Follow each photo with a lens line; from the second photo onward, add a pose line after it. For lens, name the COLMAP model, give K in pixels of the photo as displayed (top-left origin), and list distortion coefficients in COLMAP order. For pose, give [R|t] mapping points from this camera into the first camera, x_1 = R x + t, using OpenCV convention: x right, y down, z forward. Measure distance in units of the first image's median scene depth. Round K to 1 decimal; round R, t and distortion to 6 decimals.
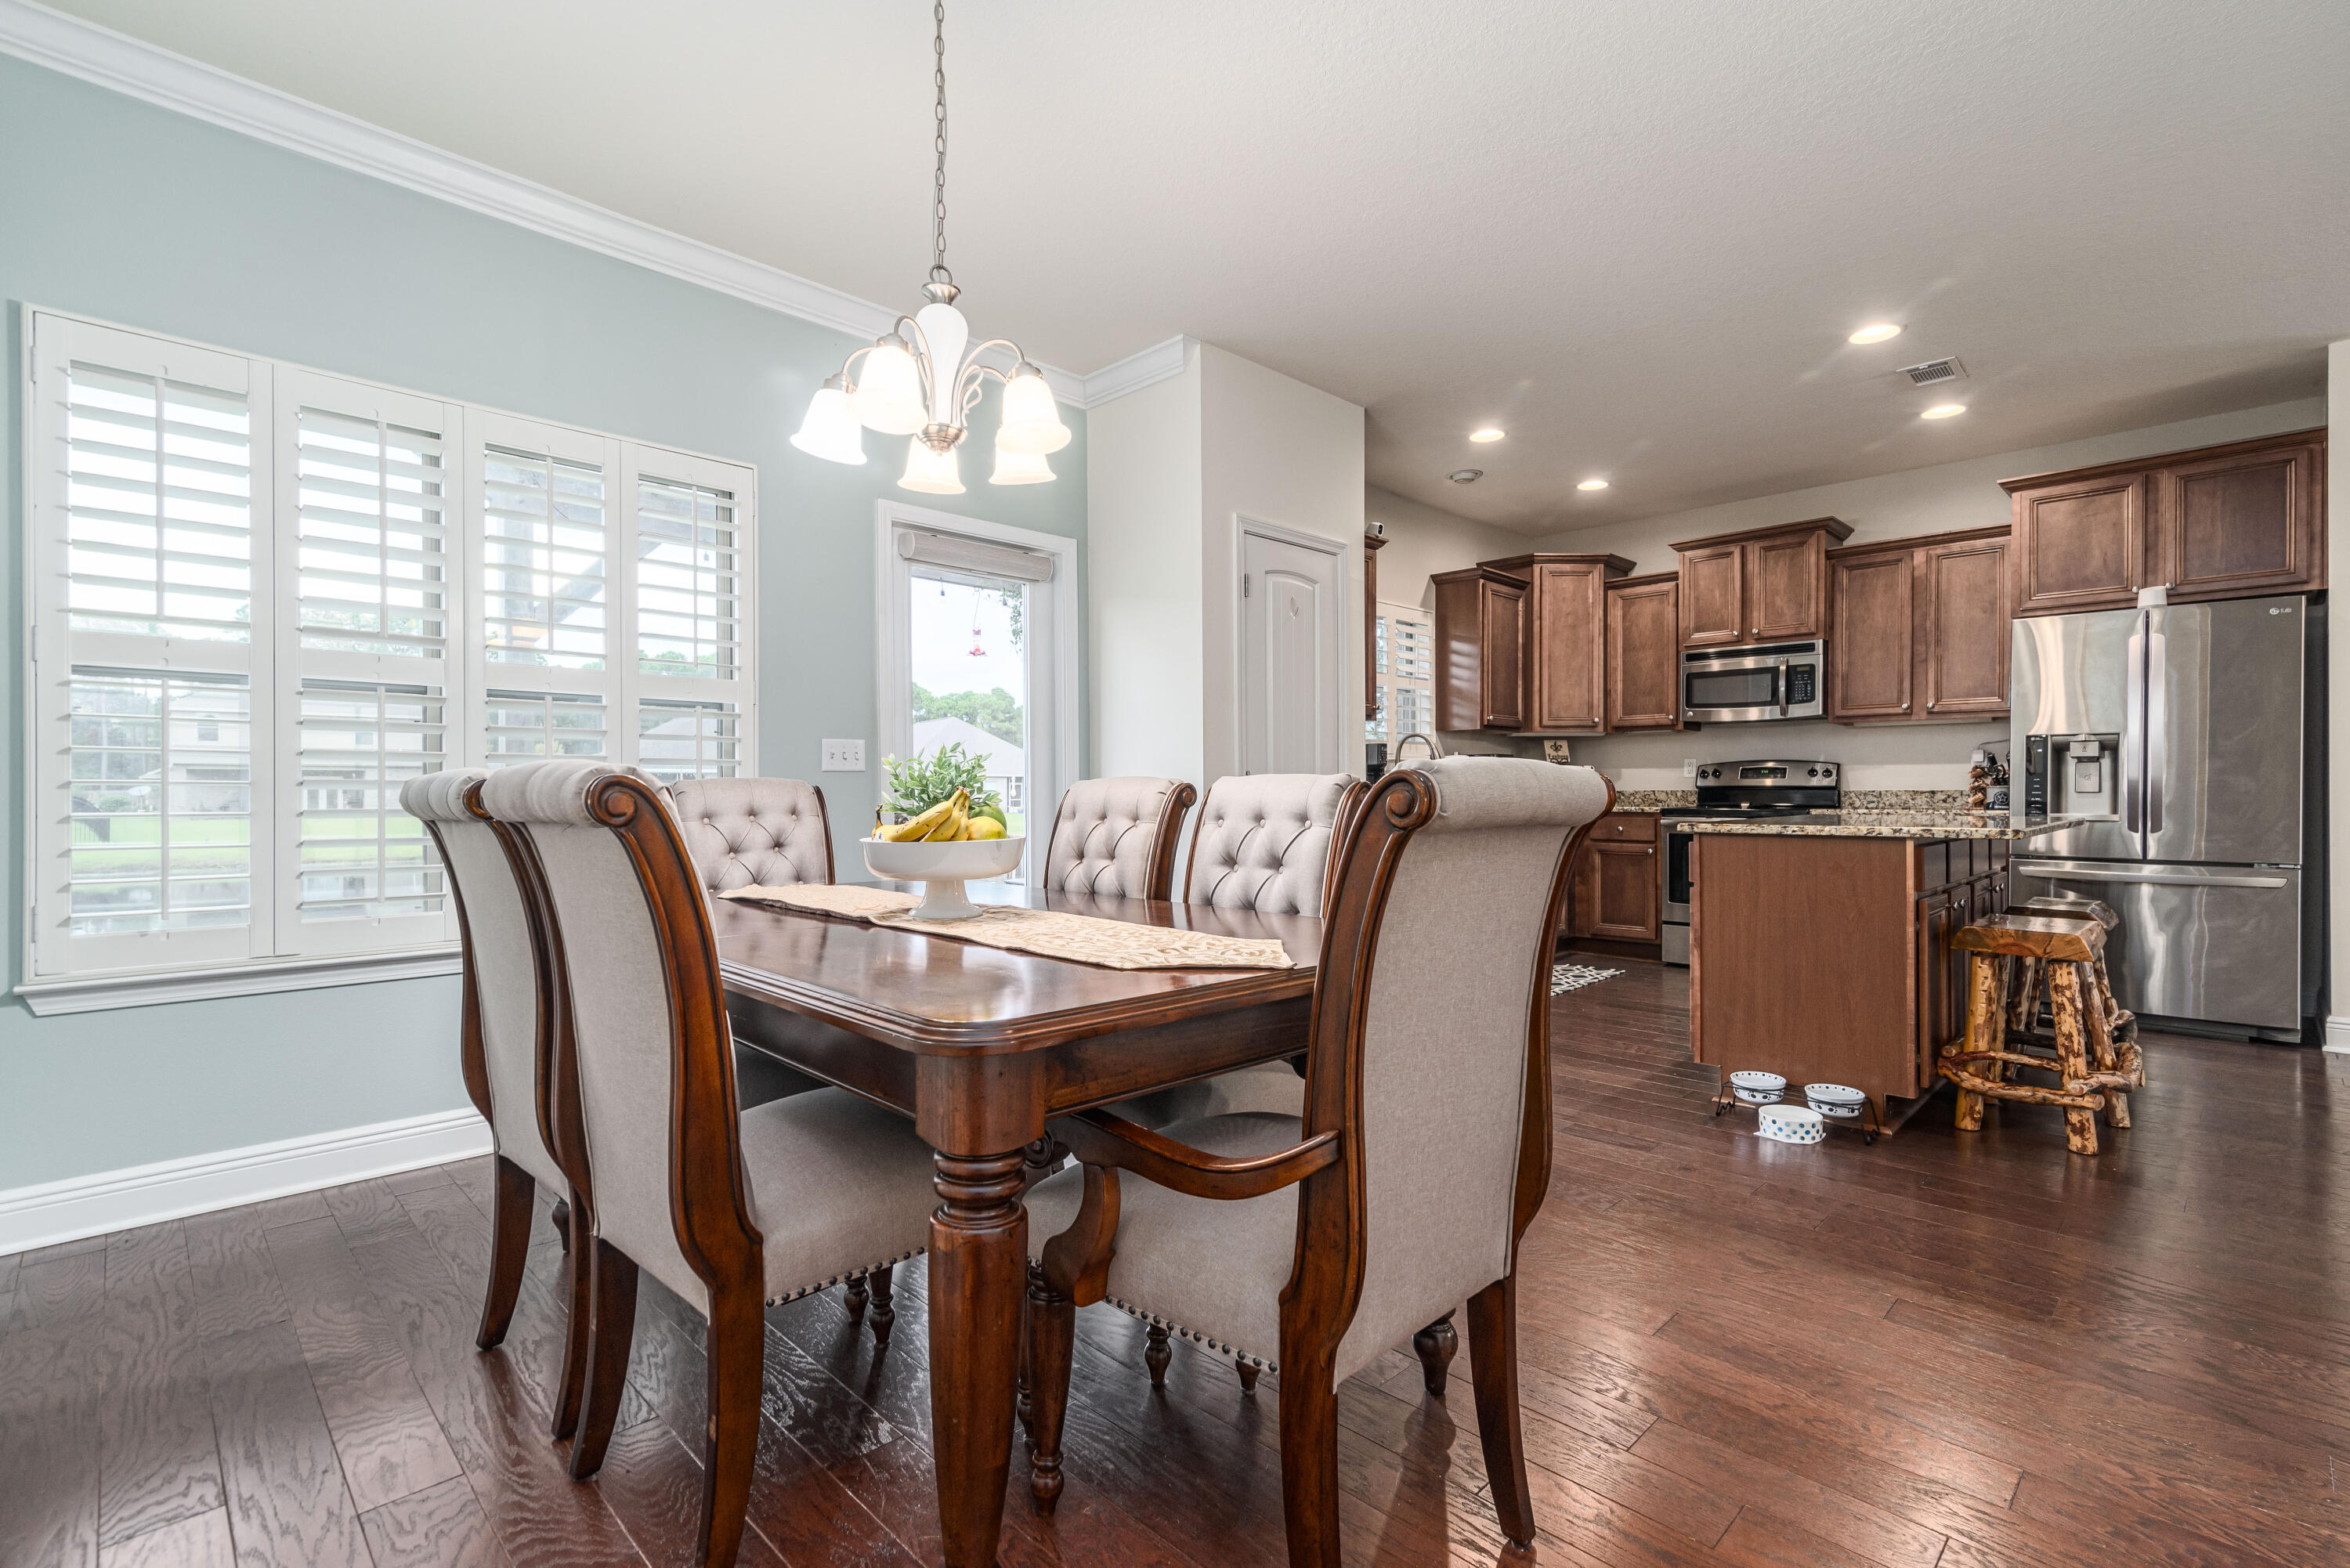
lens RADIAL K [[1078.9, 0, 1190.6], [0, 1078.9, 792.2], [0, 0, 1]] dist [0.016256, -0.002503]
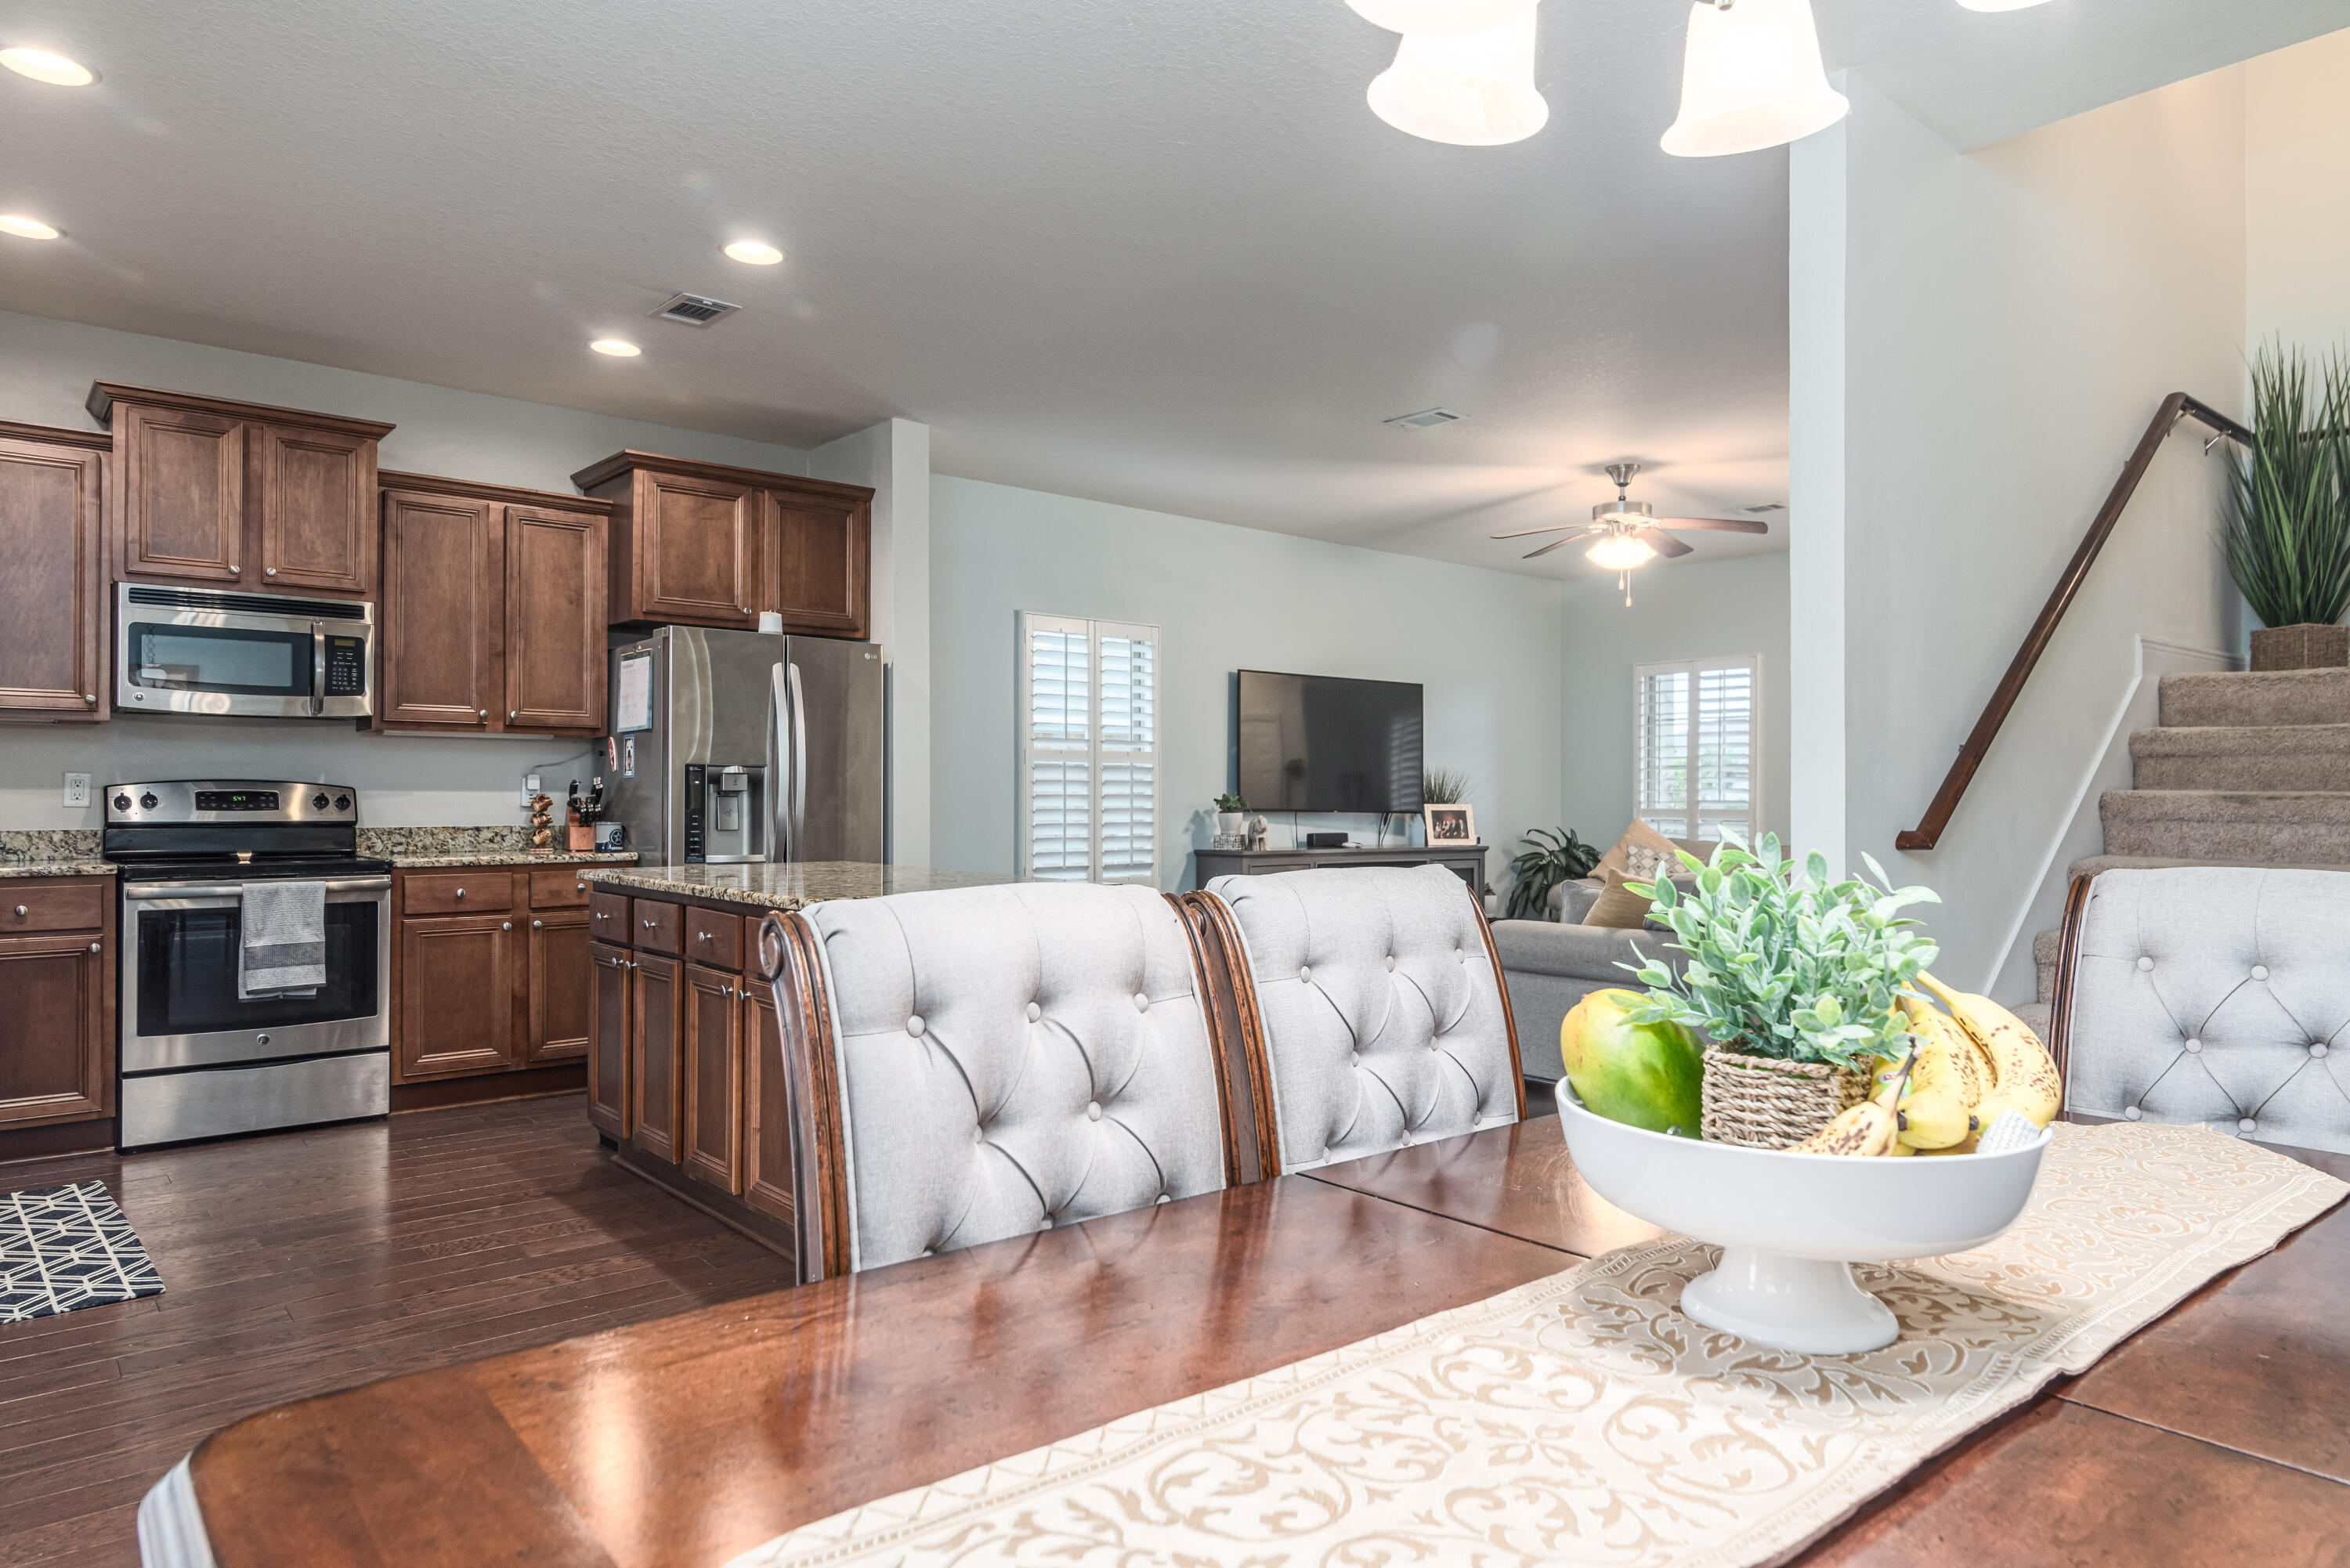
lens RADIAL K [[1421.4, 0, 1187.6], [0, 1421.4, 794.3], [0, 0, 1]] dist [0.005261, -0.002077]
pose [[0.087727, 0.005200, 0.996131, -0.245601], [-0.002832, 0.999984, -0.004971, -0.020742], [-0.996141, -0.002385, 0.087740, 0.427918]]
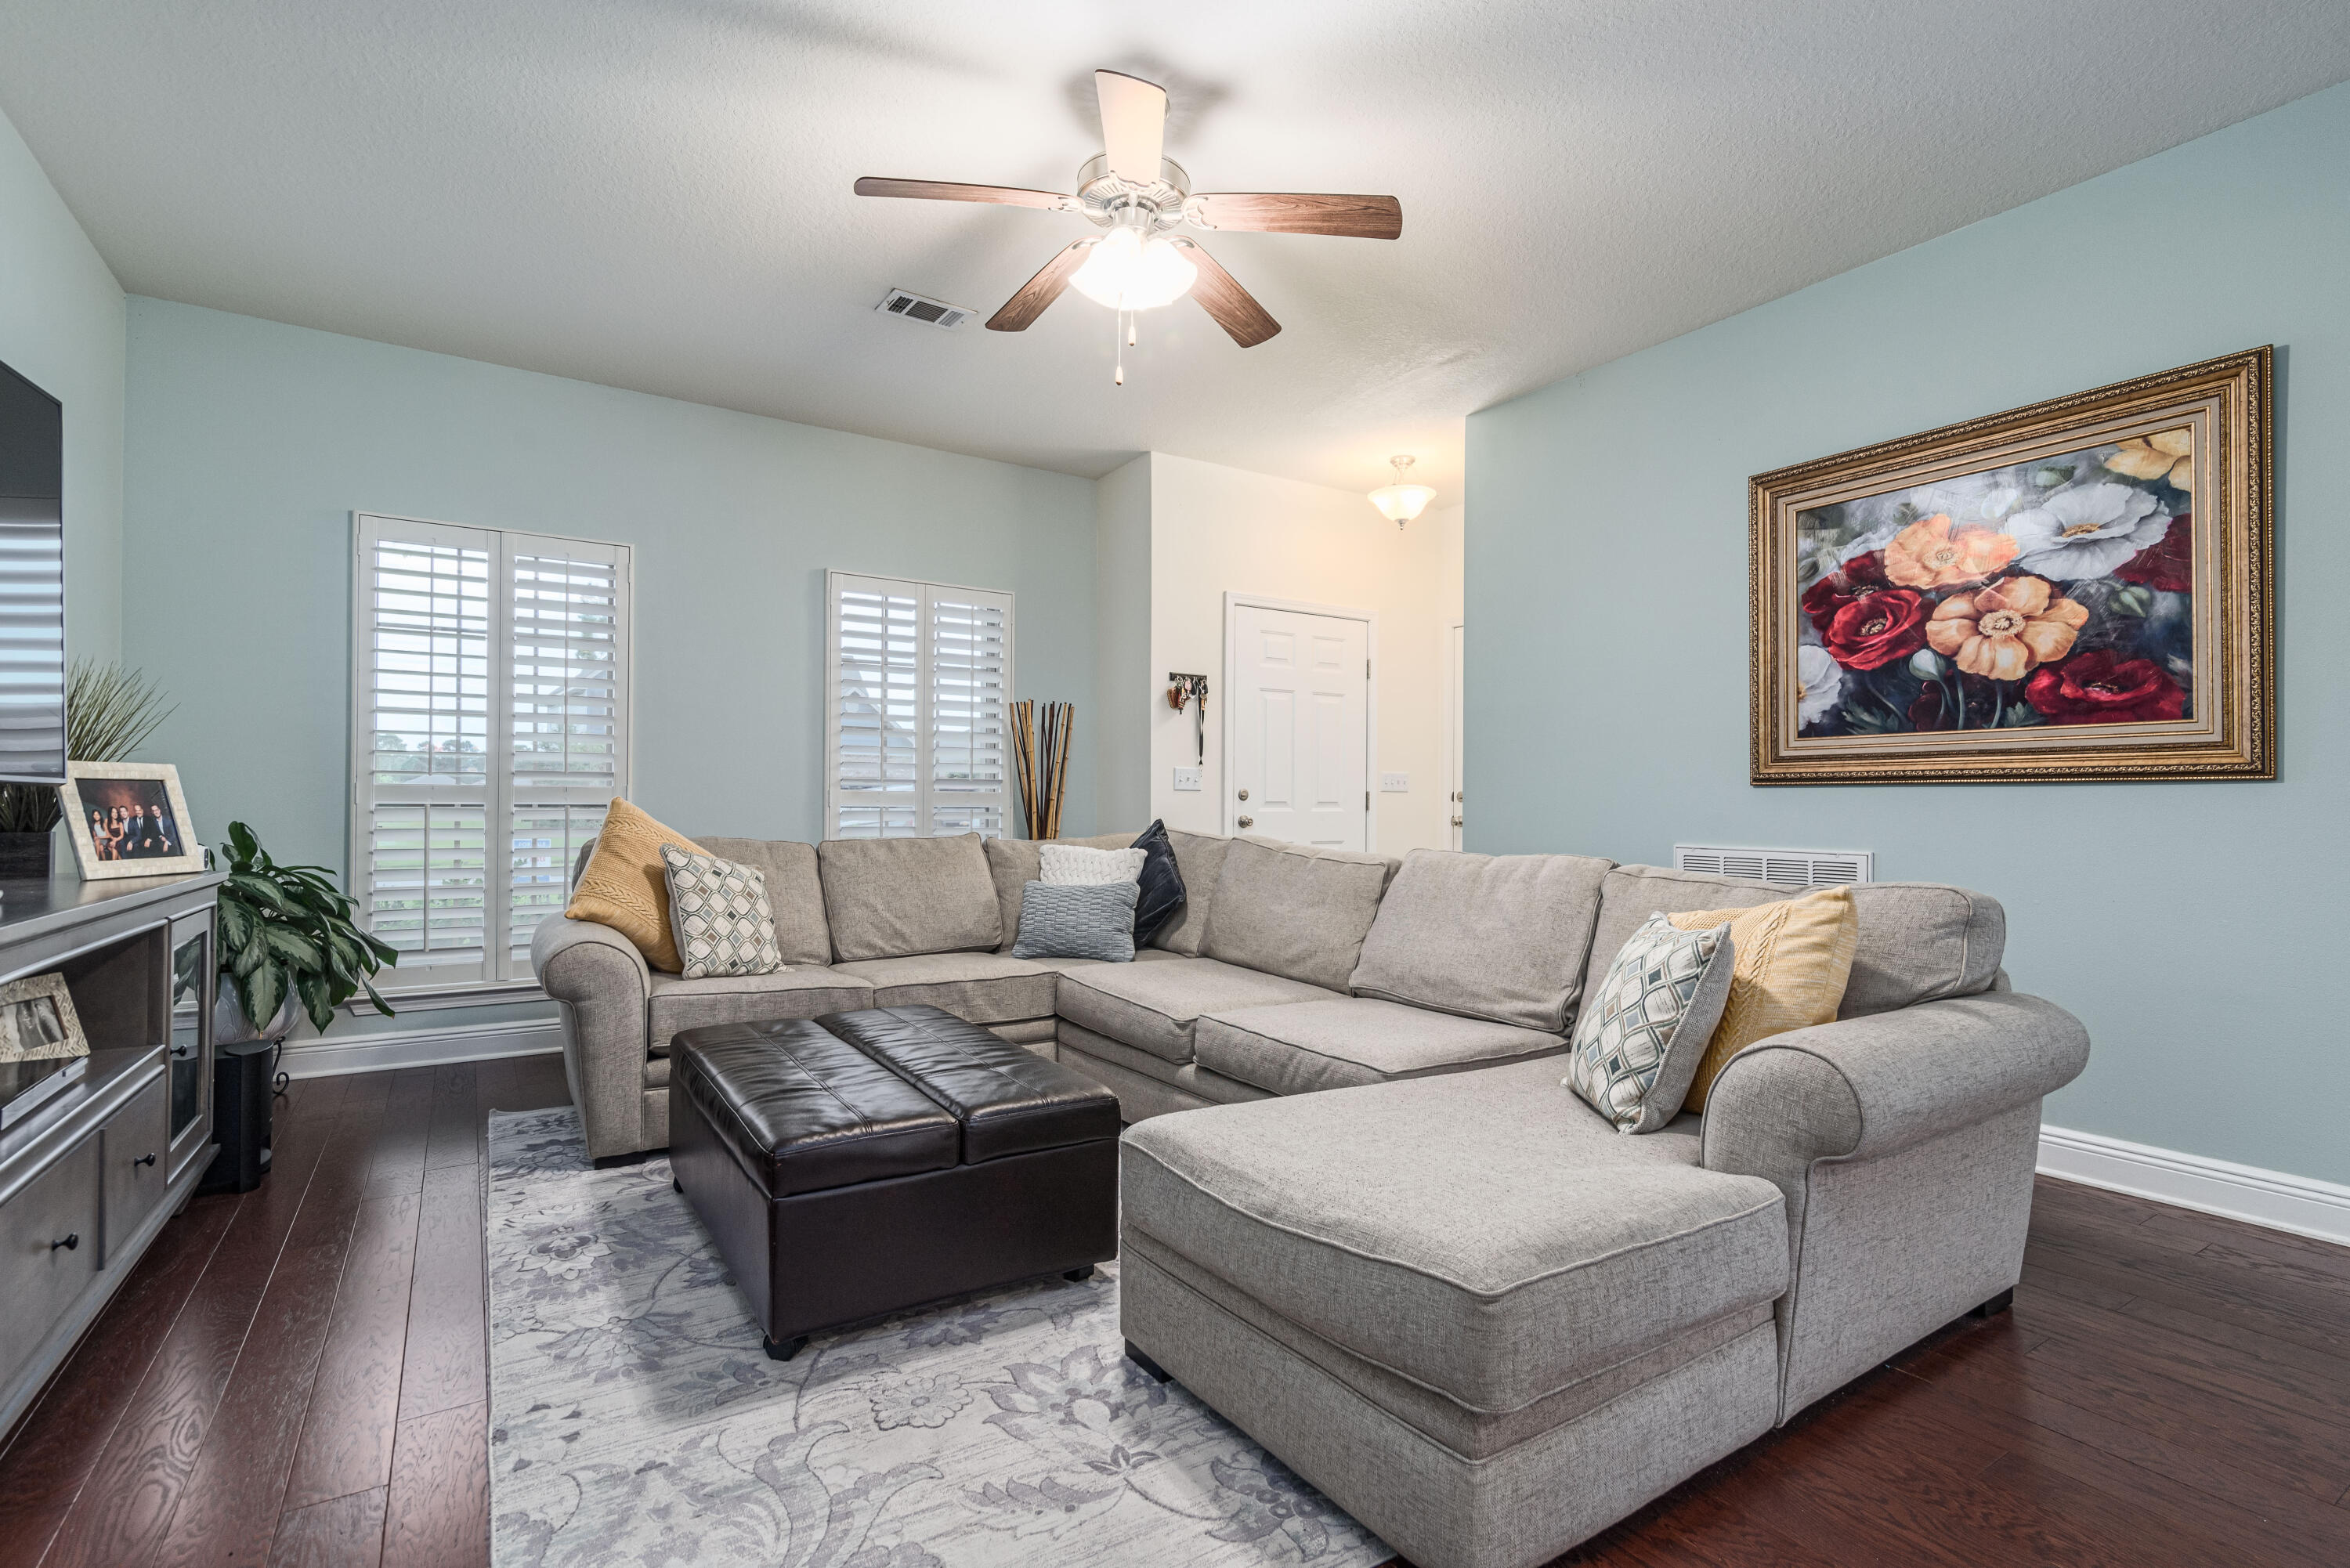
lens RADIAL K [[1100.8, 0, 1197.1], [0, 1100.8, 795.1], [0, 0, 1]] dist [0.007392, -0.002259]
pose [[-0.978927, -0.001984, 0.204200, 0.835884], [-0.003406, 0.999972, -0.006614, -0.003667], [-0.204182, -0.007170, -0.978907, 0.621625]]
